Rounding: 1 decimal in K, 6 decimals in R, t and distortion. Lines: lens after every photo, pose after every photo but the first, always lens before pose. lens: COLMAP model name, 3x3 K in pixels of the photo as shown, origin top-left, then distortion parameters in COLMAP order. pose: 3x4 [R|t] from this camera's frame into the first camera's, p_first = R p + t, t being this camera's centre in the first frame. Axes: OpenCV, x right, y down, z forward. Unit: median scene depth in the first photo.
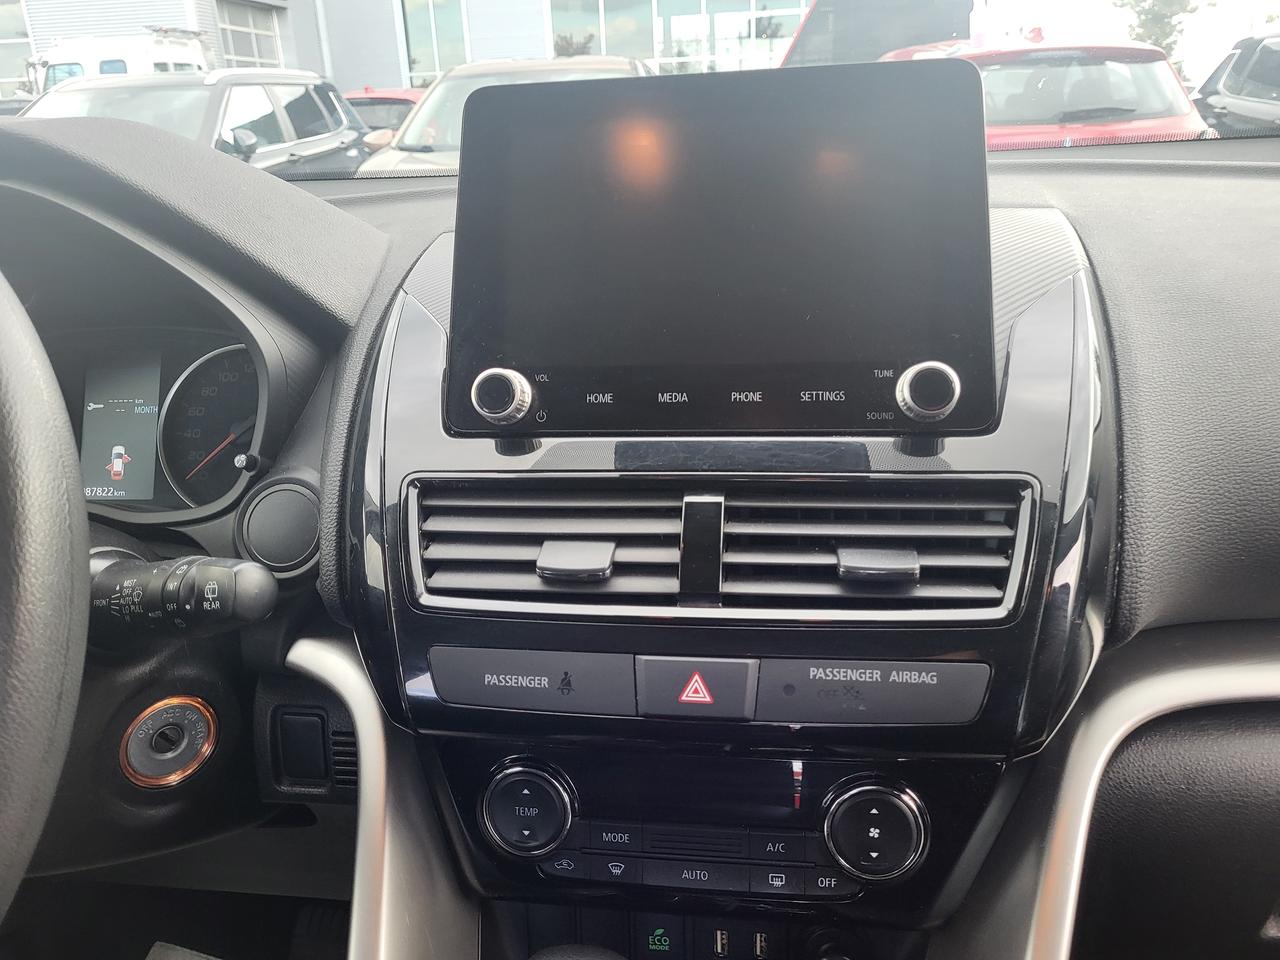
lens RADIAL K [[986.5, 0, 637.5], [0, 986.5, 468.1], [0, 0, 1]] dist [0.039358, -0.038462]
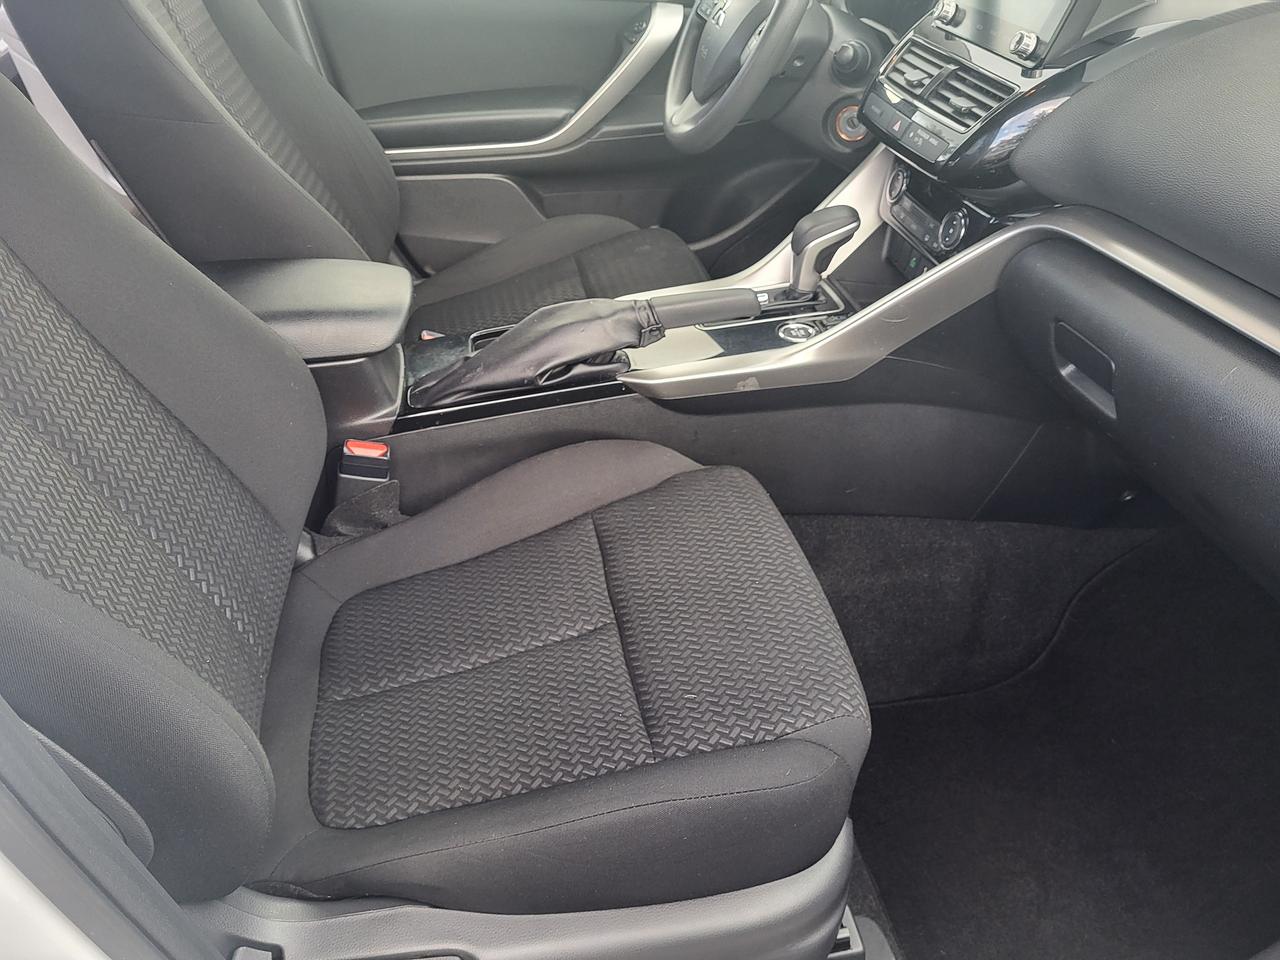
lens RADIAL K [[986.5, 0, 631.4], [0, 986.5, 479.4], [0, 0, 1]] dist [0.039358, -0.038462]
pose [[0.318302, 0.578063, -0.751350, 2.161268], [-0.292401, 0.813795, 0.502234, -0.138178], [0.901768, 0.059834, 0.428059, -0.737932]]
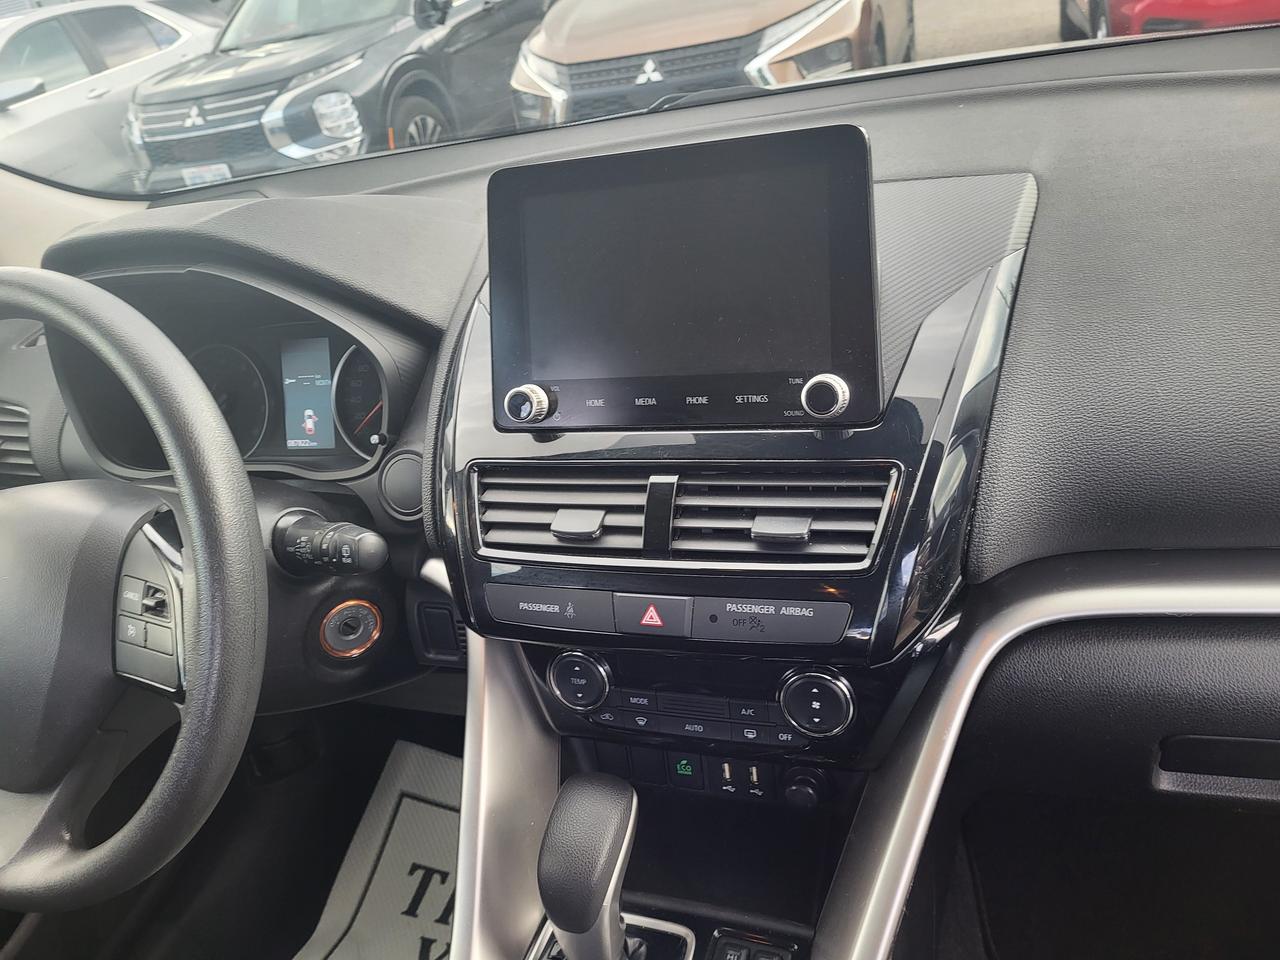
lens RADIAL K [[986.5, 0, 630.6], [0, 986.5, 477.6], [0, 0, 1]] dist [0.039358, -0.038462]
pose [[0.971494, -0.020730, -0.236156, 0.316742], [0.064766, 0.981481, 0.180281, -0.203677], [0.228046, -0.190437, 0.954845, -0.304129]]
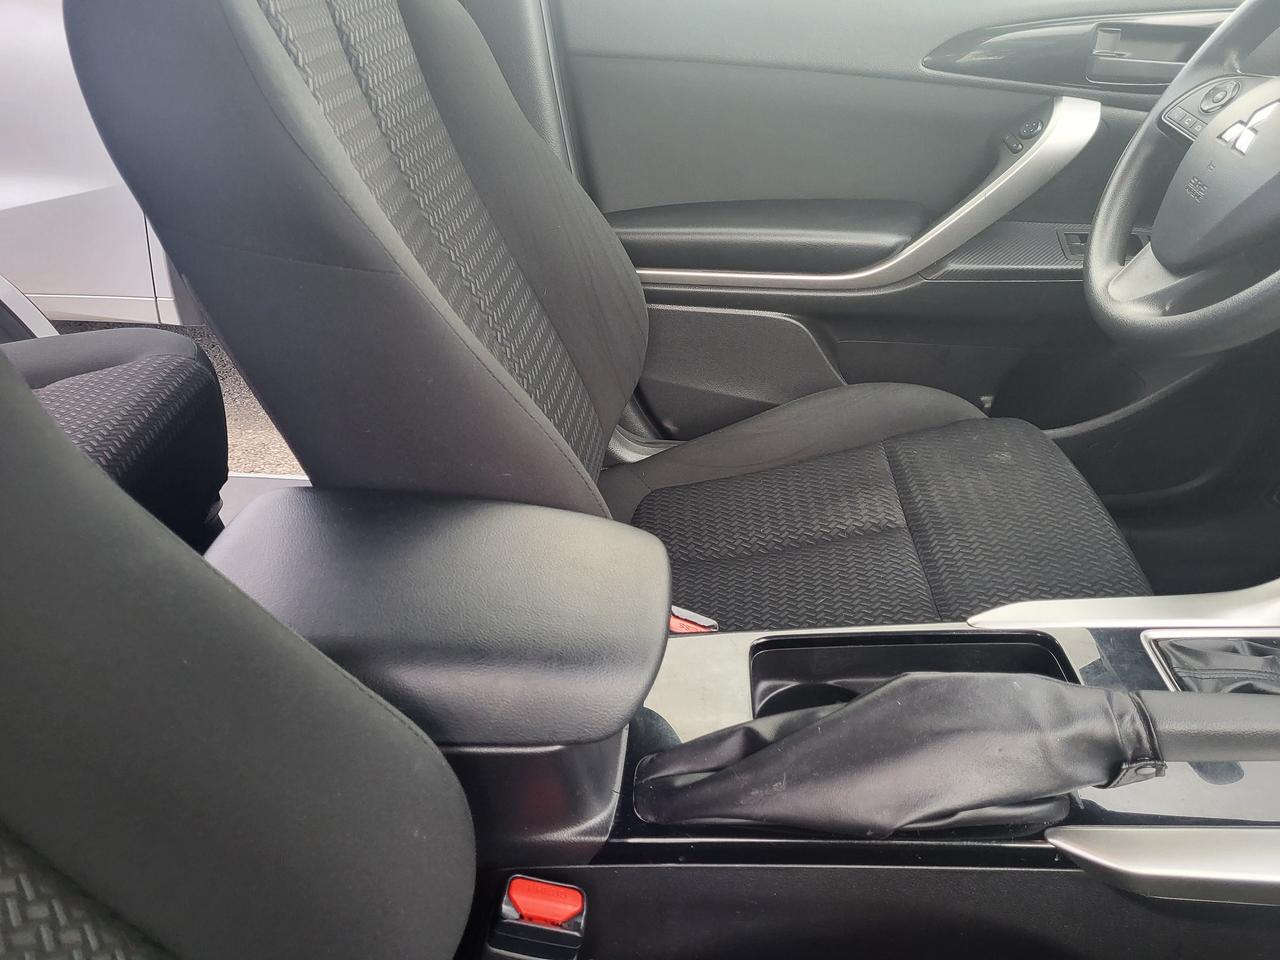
lens RADIAL K [[986.5, 0, 633.6], [0, 986.5, 456.3], [0, 0, 1]] dist [0.039358, -0.038462]
pose [[0.094011, 0.551744, -0.828698, 0.864353], [-0.318428, 0.805323, 0.500058, 0.066805], [0.943274, 0.216870, 0.251400, -0.628980]]
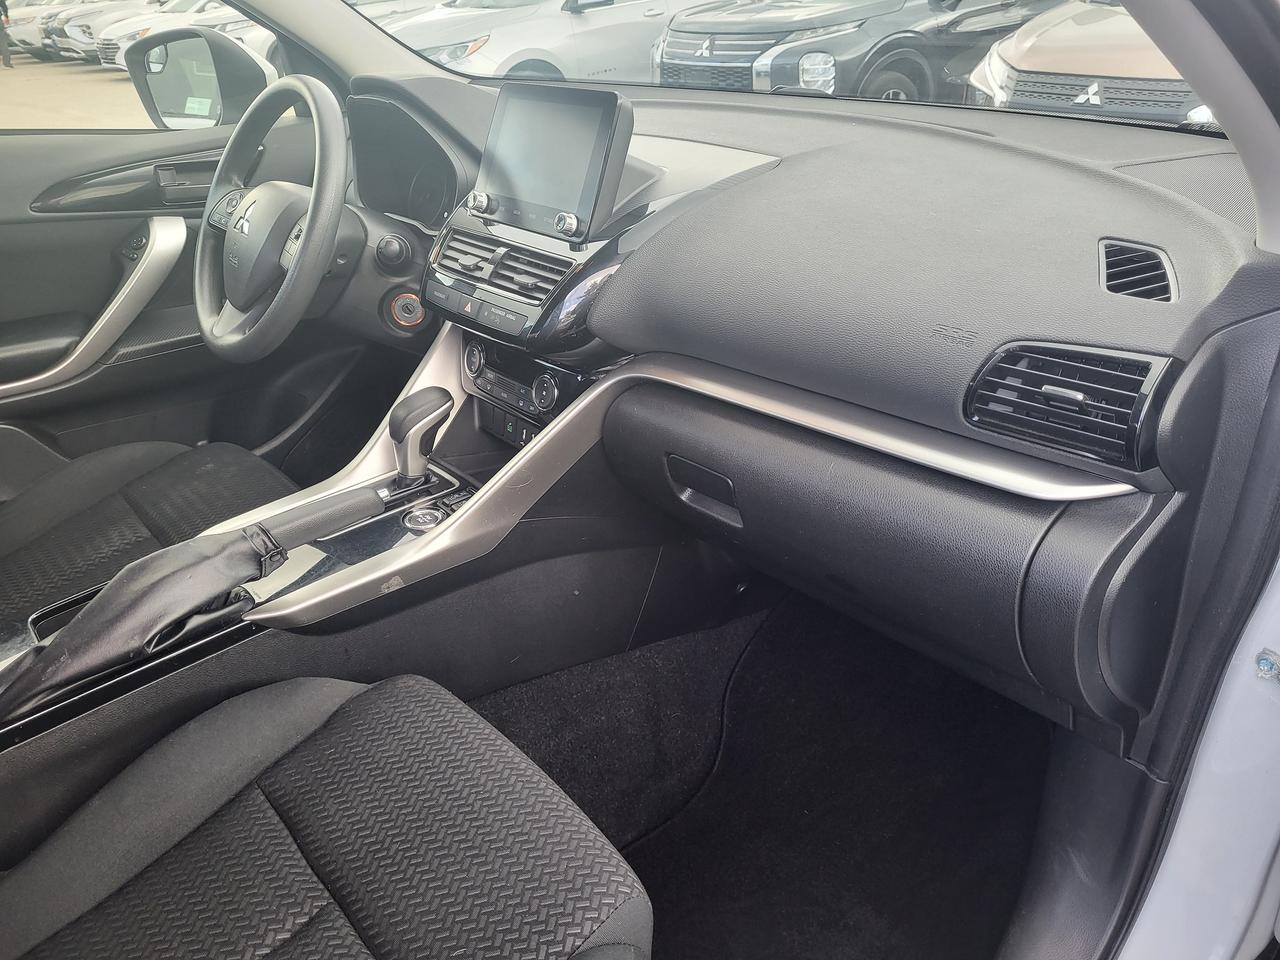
lens RADIAL K [[986.5, 0, 648.1], [0, 986.5, 463.4], [0, 0, 1]] dist [0.039358, -0.038462]
pose [[0.754058, 0.314770, -0.576469, 1.965046], [-0.223468, 0.948273, 0.225476, -0.105258], [0.617624, -0.041200, 0.785394, -0.874021]]
